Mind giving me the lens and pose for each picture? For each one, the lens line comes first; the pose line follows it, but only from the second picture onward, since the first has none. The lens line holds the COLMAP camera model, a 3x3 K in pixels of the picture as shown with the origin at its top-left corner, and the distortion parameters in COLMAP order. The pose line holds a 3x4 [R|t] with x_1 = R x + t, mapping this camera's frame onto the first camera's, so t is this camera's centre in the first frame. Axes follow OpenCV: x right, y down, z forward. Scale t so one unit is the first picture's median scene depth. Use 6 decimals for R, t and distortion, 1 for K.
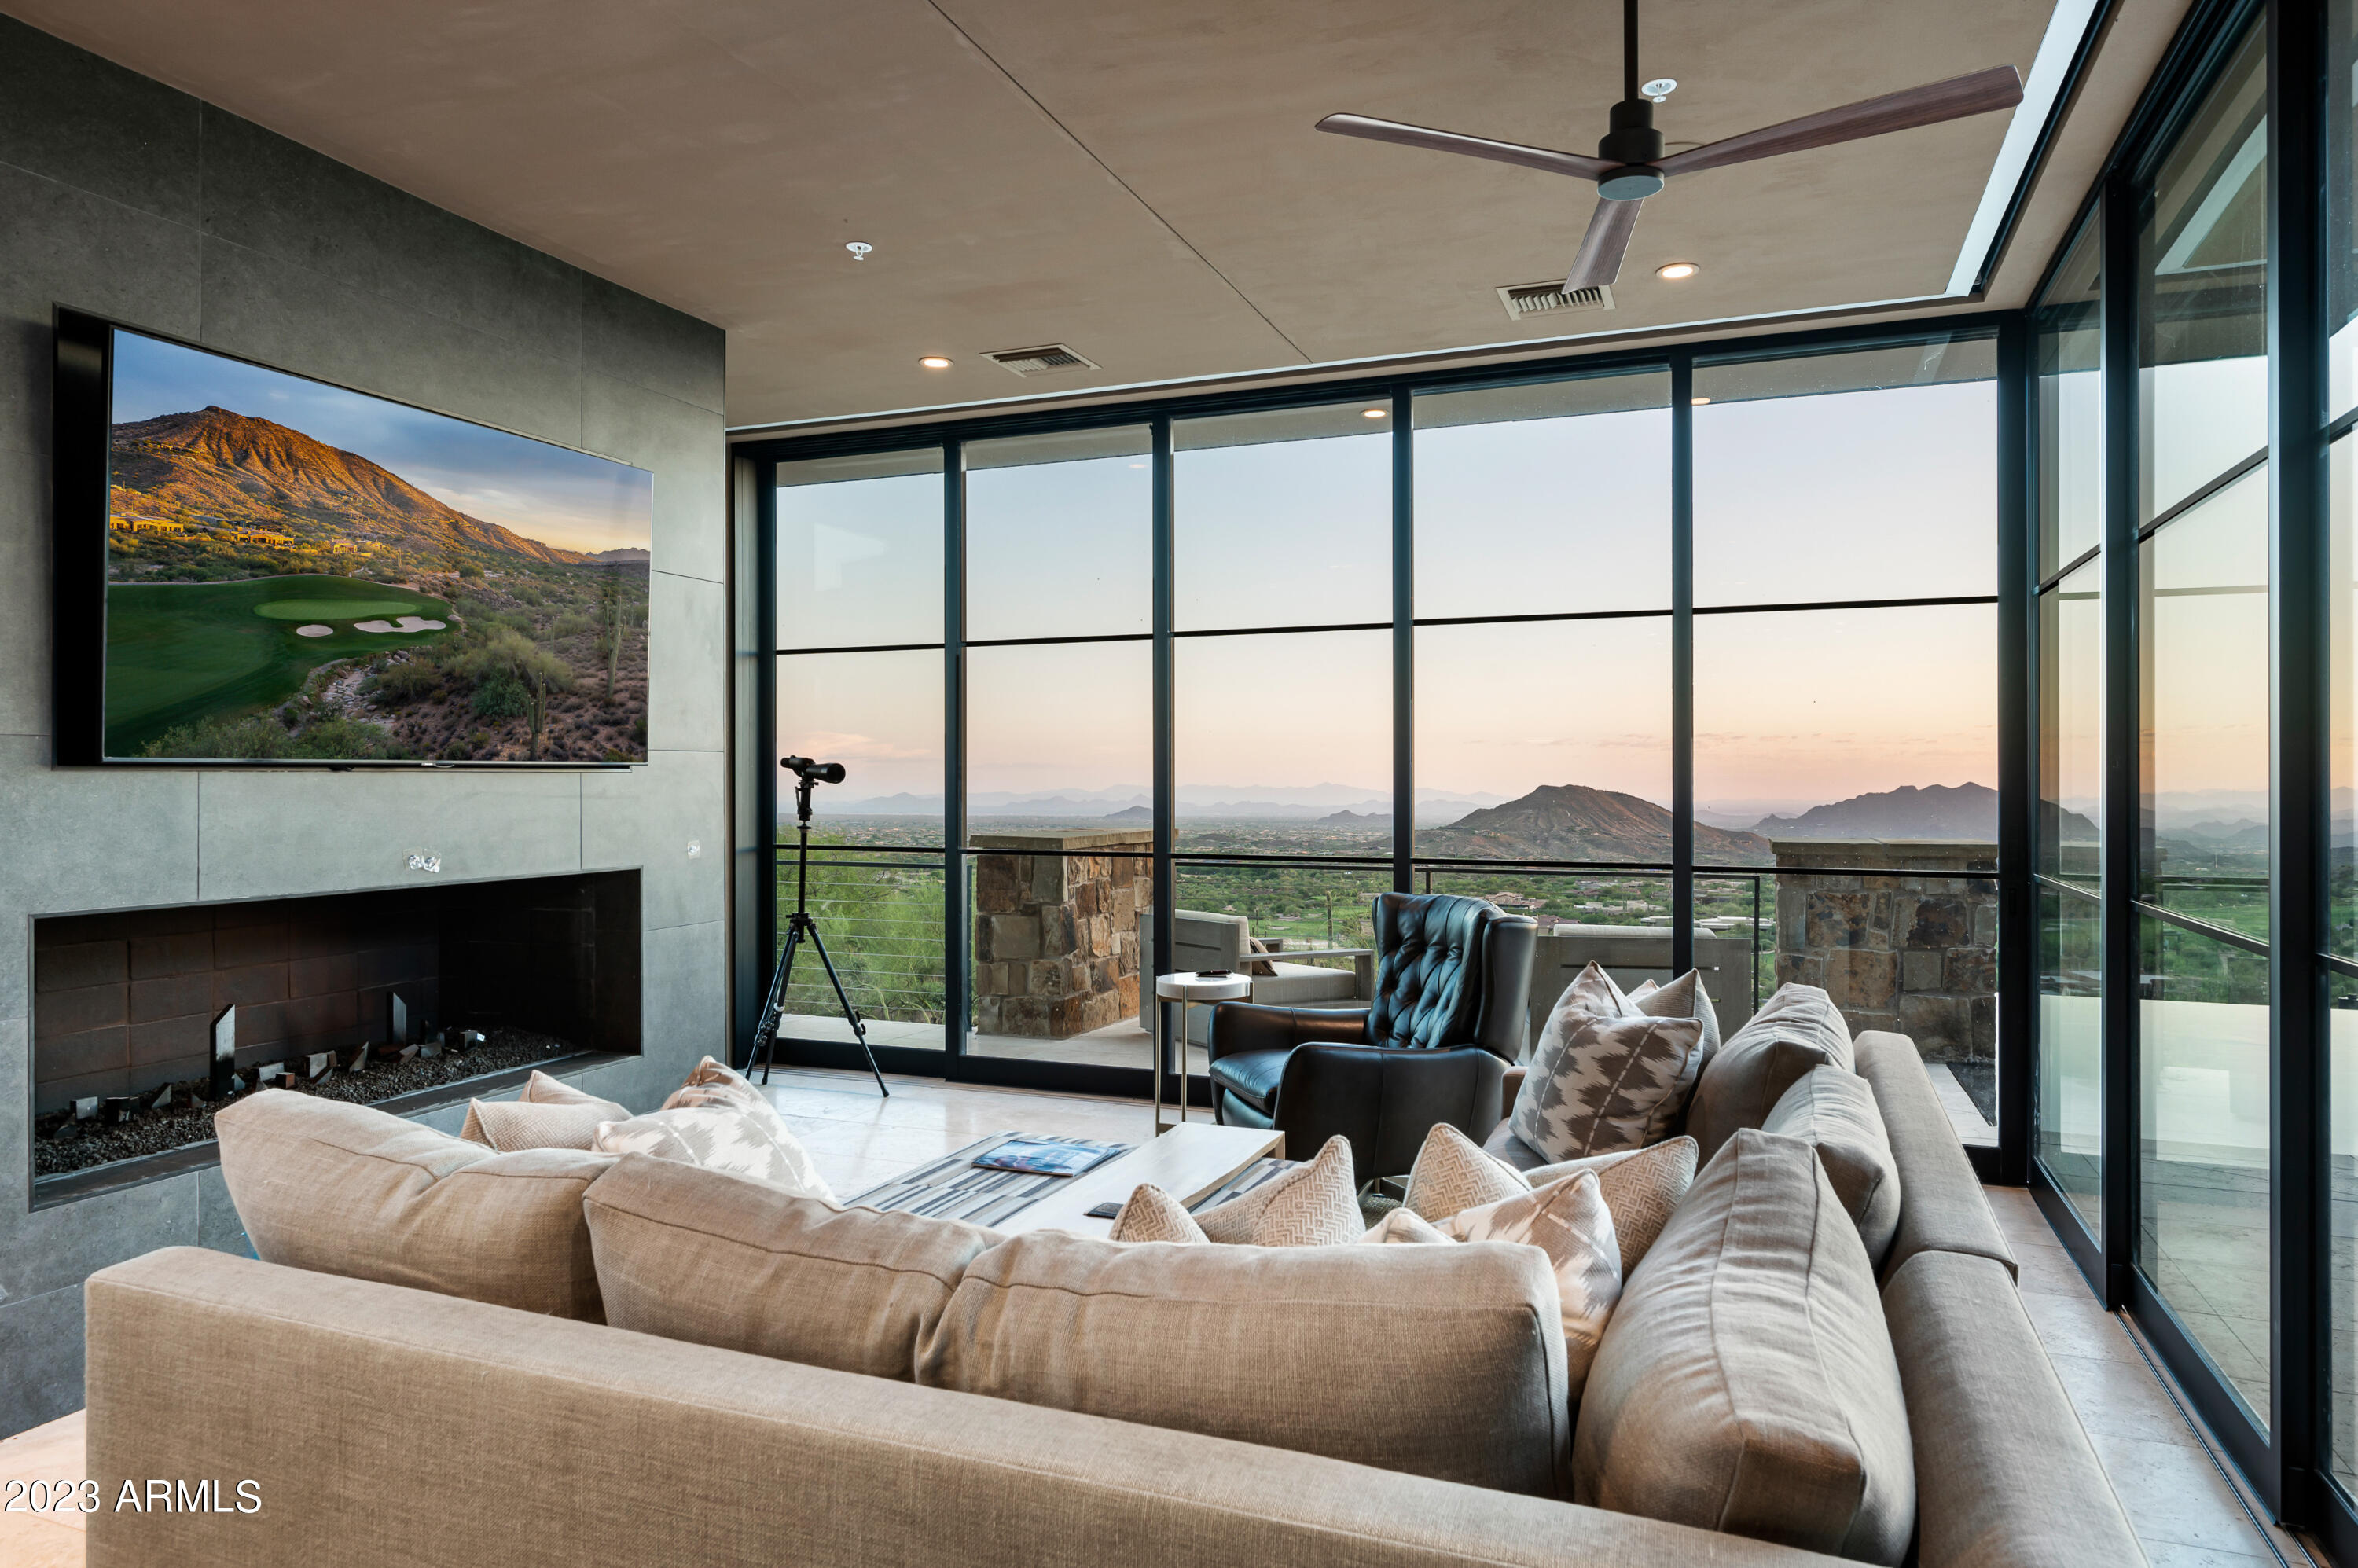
lens RADIAL K [[1438.1, 0, 1179.0], [0, 1438.1, 784.0], [0, 0, 1]] dist [-0.002399, 0.000644]
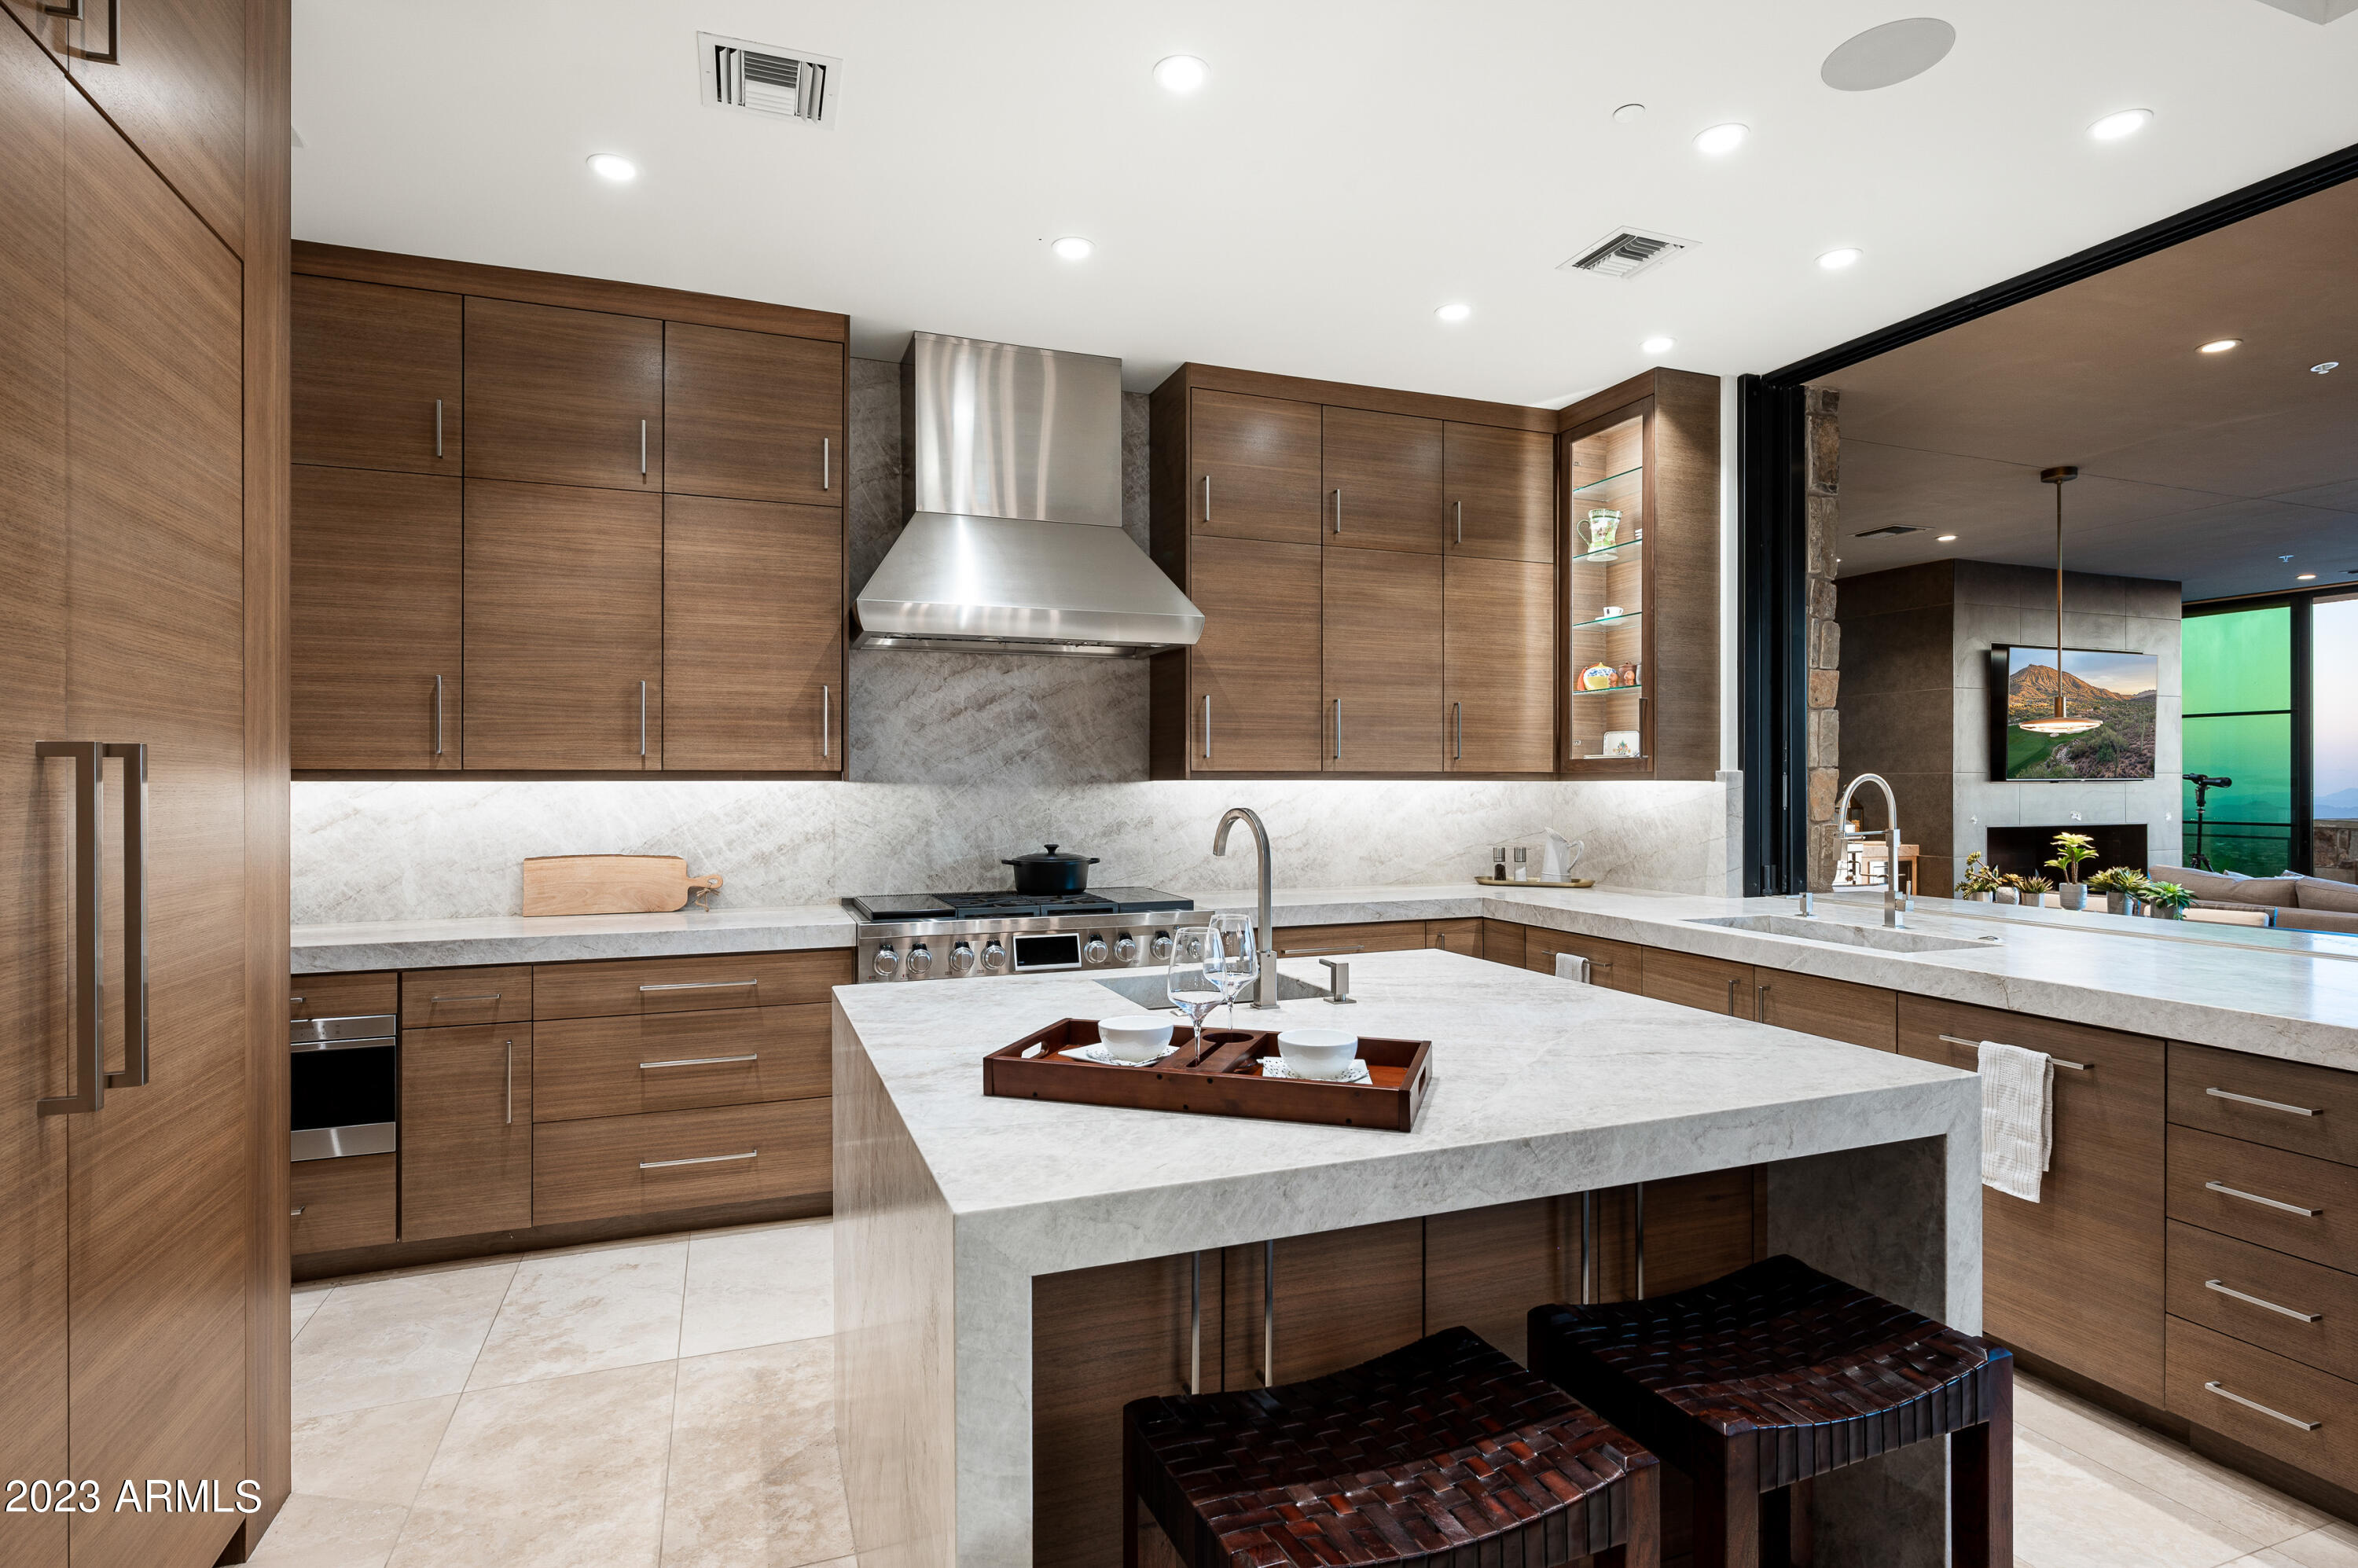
lens RADIAL K [[1180.9, 0, 1185.5], [0, 1180.9, 785.9], [0, 0, 1]] dist [-0.001851, -0.000249]
pose [[0.678498, 0.001938, -0.734600, -0.039456], [-0.002438, 0.999997, 0.000386, 0.000259], [0.734598, 0.001529, 0.678500, -2.145859]]
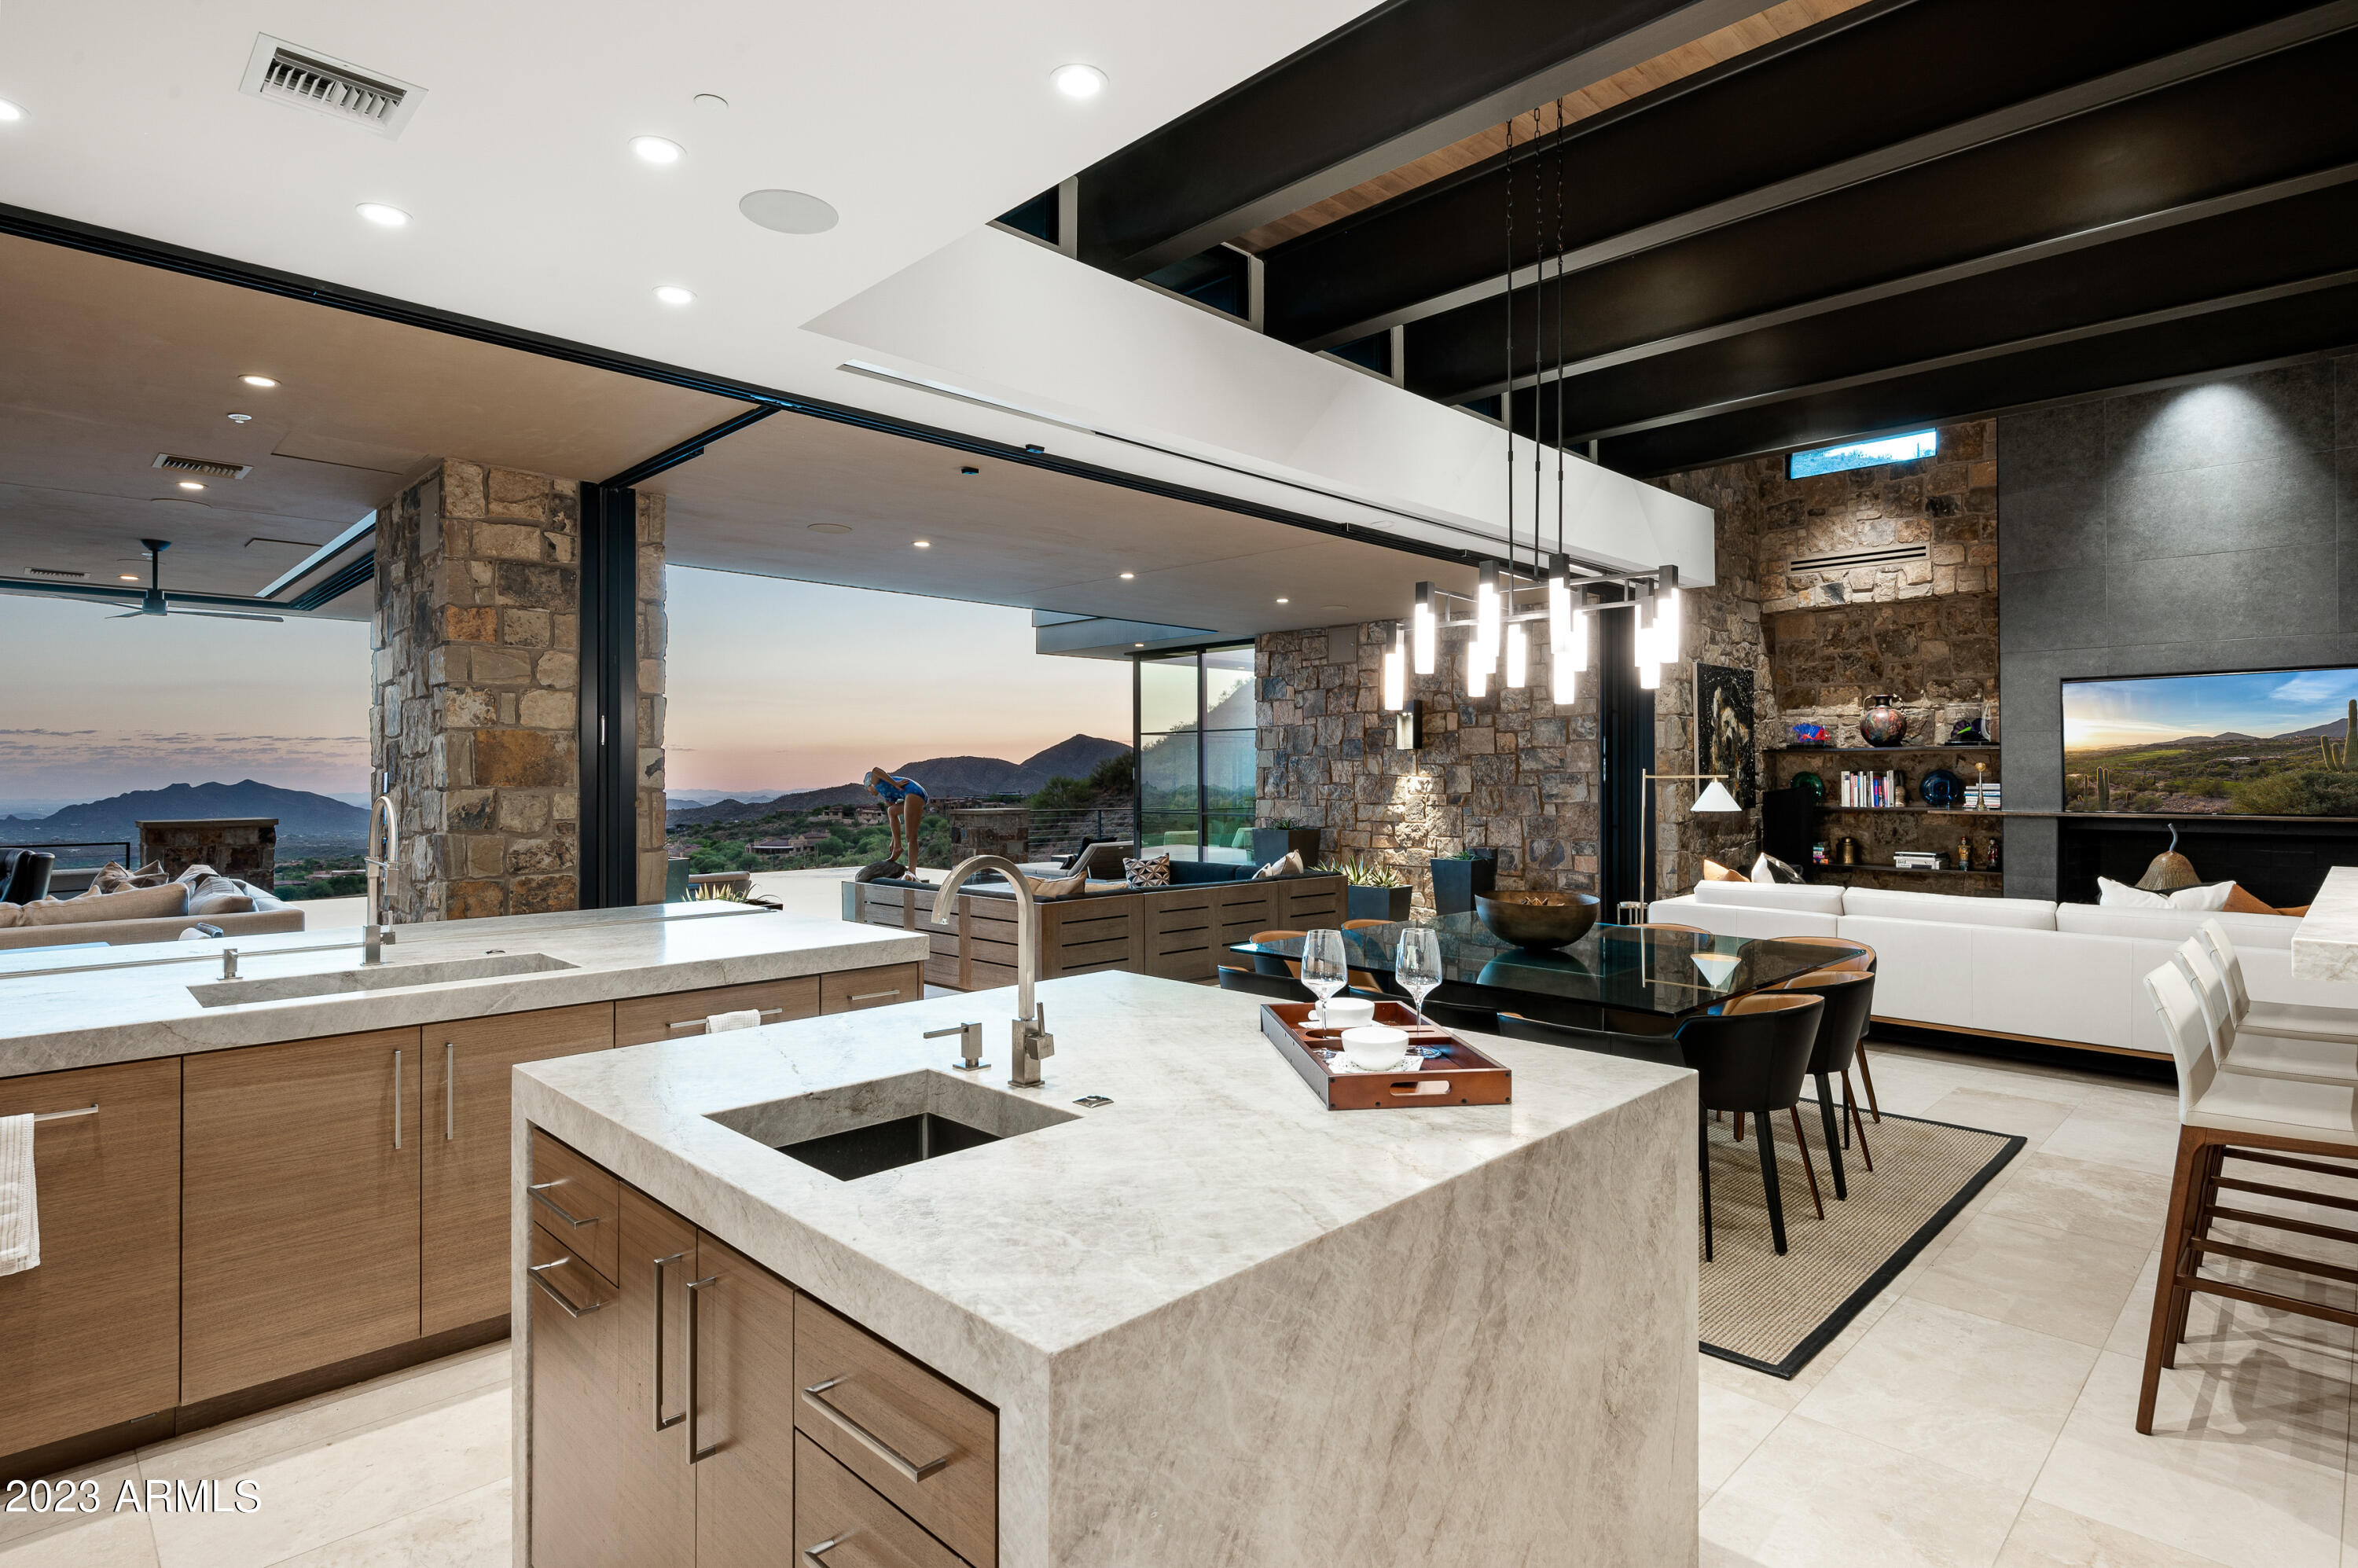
lens RADIAL K [[1204.7, 0, 1175.7], [0, 1204.7, 763.4], [0, 0, 1]] dist [-0.000250, -0.000338]
pose [[0.399538, 0.008513, 0.916677, -1.104808], [0.004737, 0.999924, -0.011351, -0.025821], [-0.916705, 0.008878, 0.399467, -1.941187]]
